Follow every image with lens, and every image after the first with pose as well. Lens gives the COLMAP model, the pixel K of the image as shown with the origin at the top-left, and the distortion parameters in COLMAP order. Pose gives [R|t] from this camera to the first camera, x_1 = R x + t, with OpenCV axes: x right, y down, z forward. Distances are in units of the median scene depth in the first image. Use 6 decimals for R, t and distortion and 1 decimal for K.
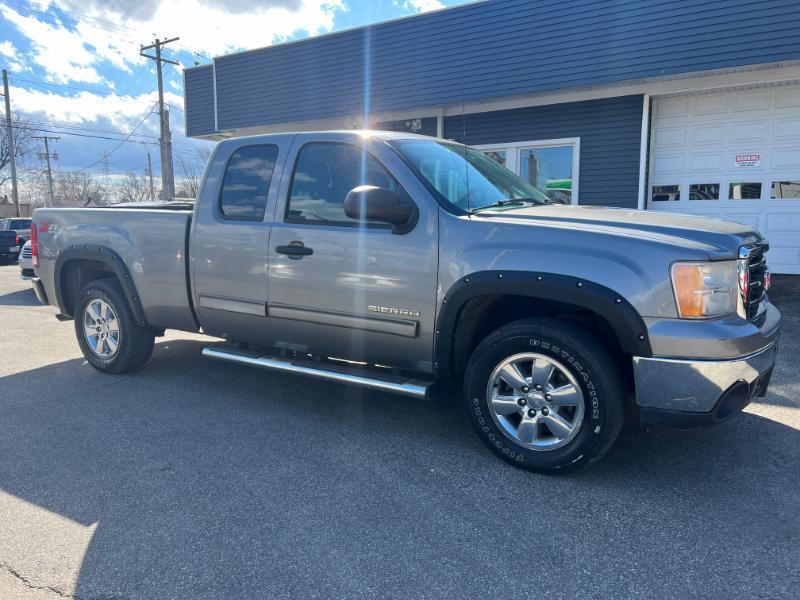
lens RADIAL K [[606.3, 0, 396.1], [0, 606.3, 295.6], [0, 0, 1]] dist [0.062900, -0.074609]
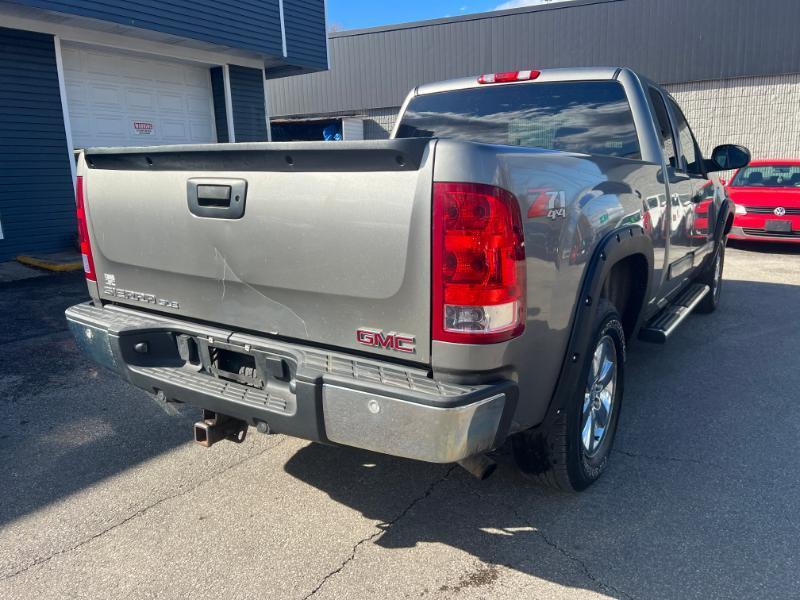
lens RADIAL K [[608.2, 0, 399.6], [0, 608.2, 298.3], [0, 0, 1]] dist [0.053783, -0.060415]
pose [[0.010153, -0.193230, 0.981101, -1.439825], [0.152414, 0.969986, 0.189464, -0.214754], [-0.988265, 0.147609, 0.039300, 1.695299]]
